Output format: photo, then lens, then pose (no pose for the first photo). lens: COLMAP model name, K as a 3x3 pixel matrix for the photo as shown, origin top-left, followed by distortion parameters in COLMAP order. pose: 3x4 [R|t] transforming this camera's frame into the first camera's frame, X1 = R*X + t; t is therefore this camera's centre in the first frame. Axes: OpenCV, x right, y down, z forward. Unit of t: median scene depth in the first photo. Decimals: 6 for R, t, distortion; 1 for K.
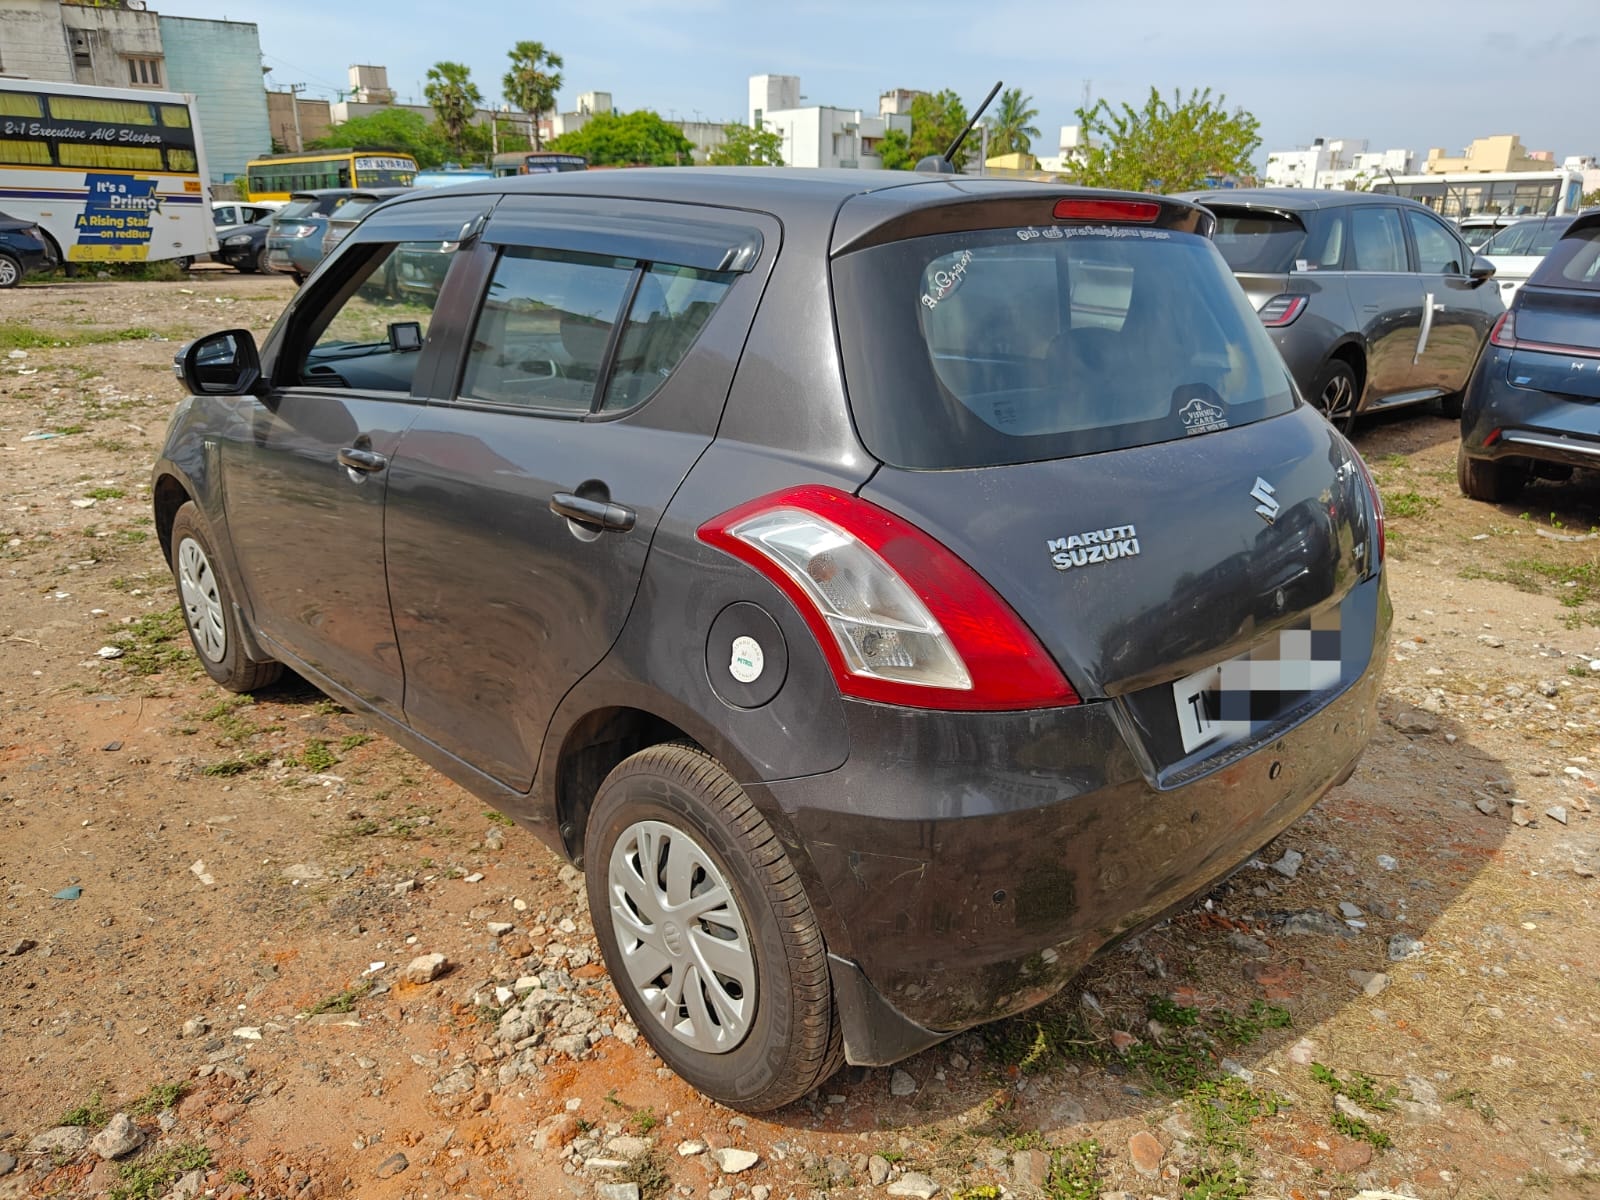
lens RADIAL K [[1169.8, 0, 806.3], [0, 1169.8, 611.8], [0, 0, 1]] dist [-0.002200, 0.006778]
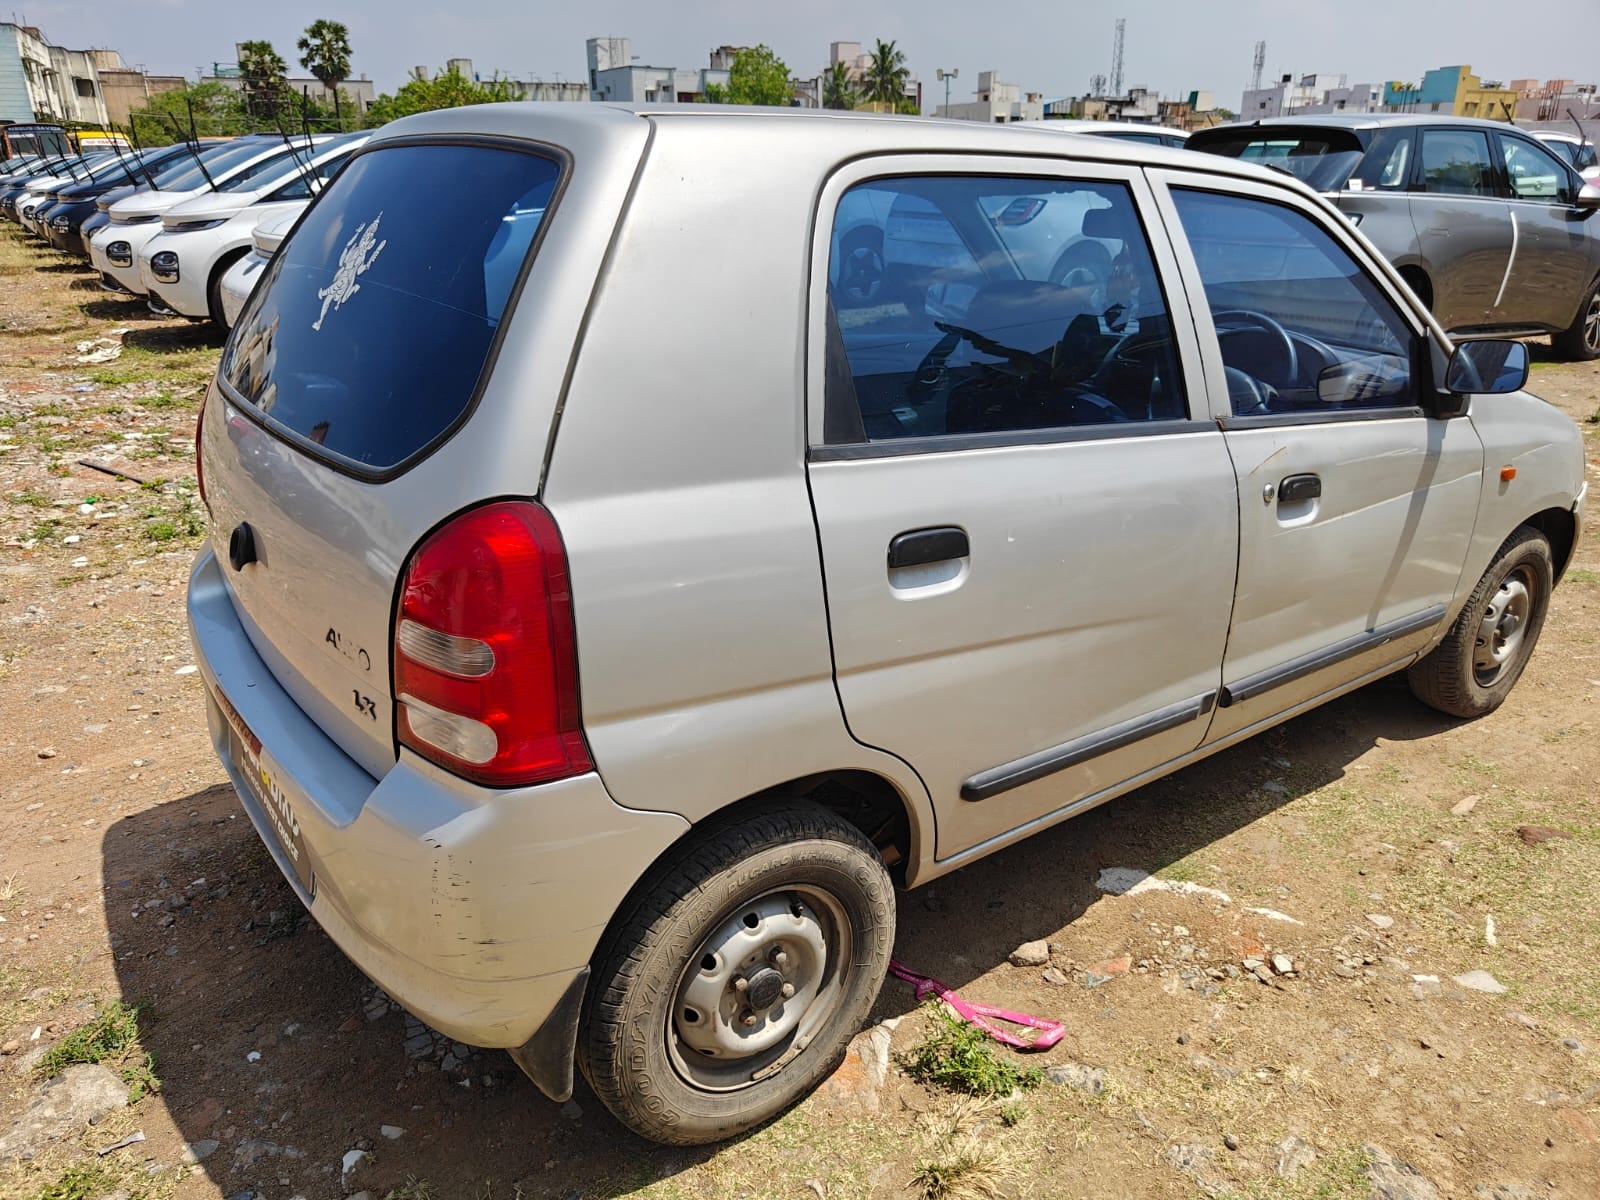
lens RADIAL K [[1162.1, 0, 805.1], [0, 1162.1, 603.9], [0, 0, 1]] dist [-0.000356, -0.000168]
pose [[0.992586, 0.026641, -0.118585, 0.690615], [-0.022781, 0.999169, 0.033790, 0.084170], [0.119387, -0.030838, 0.992369, -0.214255]]
